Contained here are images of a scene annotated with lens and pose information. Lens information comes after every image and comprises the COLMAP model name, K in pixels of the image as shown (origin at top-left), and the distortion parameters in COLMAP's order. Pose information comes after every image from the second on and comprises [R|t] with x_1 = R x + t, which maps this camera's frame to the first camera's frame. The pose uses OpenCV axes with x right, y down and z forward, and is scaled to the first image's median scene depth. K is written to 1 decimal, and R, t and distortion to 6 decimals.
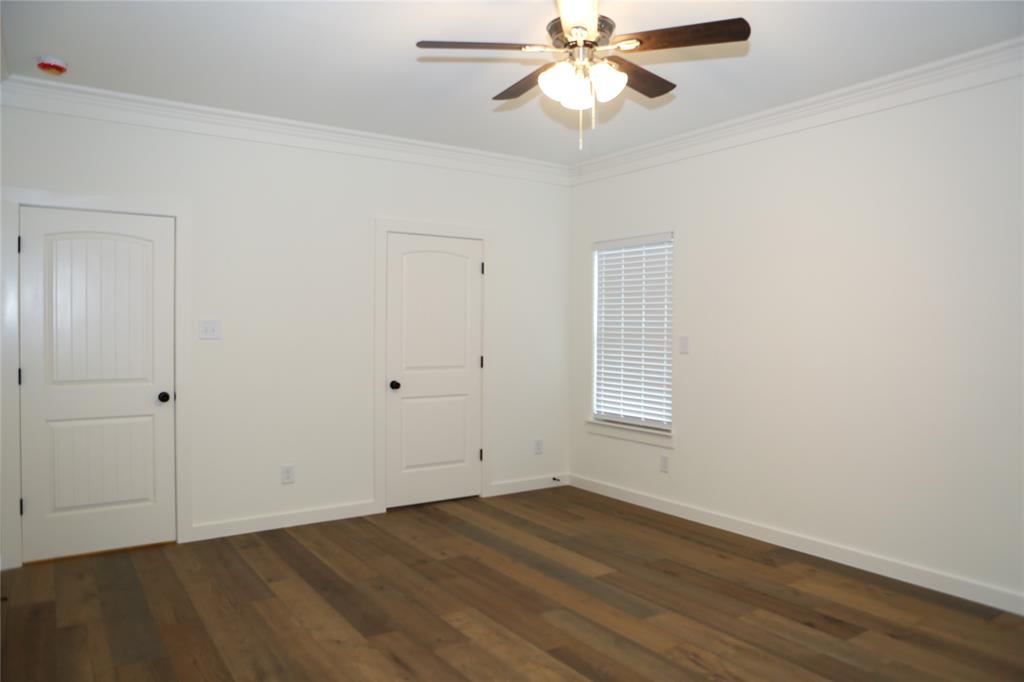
lens RADIAL K [[715.9, 0, 513.0], [0, 715.9, 338.1], [0, 0, 1]] dist [-0.094399, 0.073480]
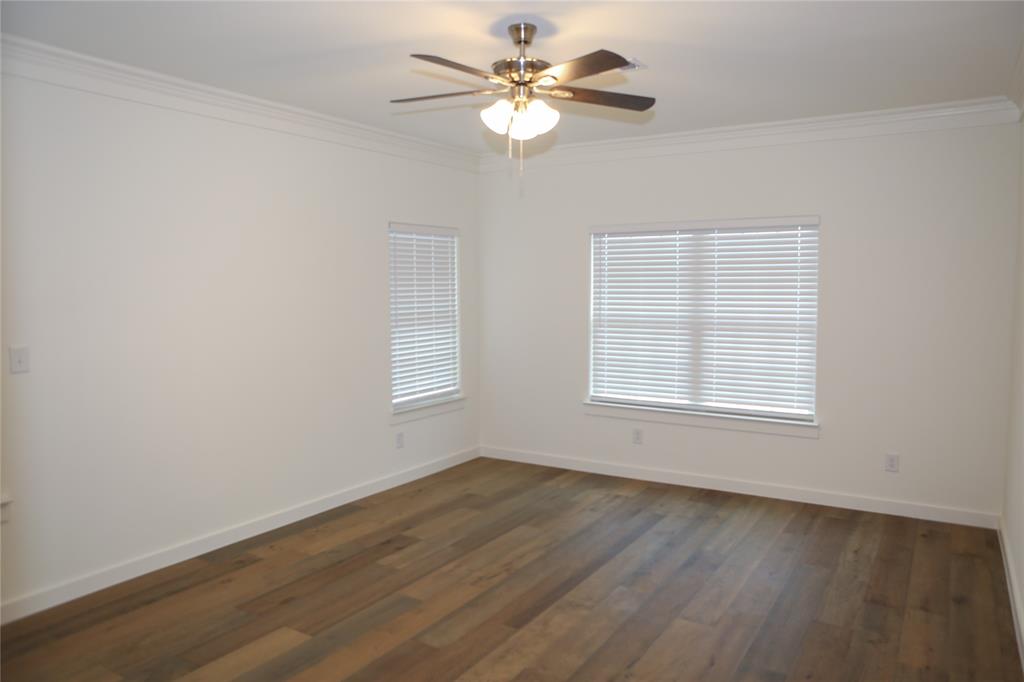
lens RADIAL K [[715.9, 0, 512.1], [0, 715.9, 340.7], [0, 0, 1]] dist [-0.094399, 0.073480]
pose [[-0.405279, -0.075868, 0.911039, -0.851202], [0.012150, 0.996015, 0.088350, -0.098342], [-0.914112, 0.046876, -0.402742, 1.316378]]
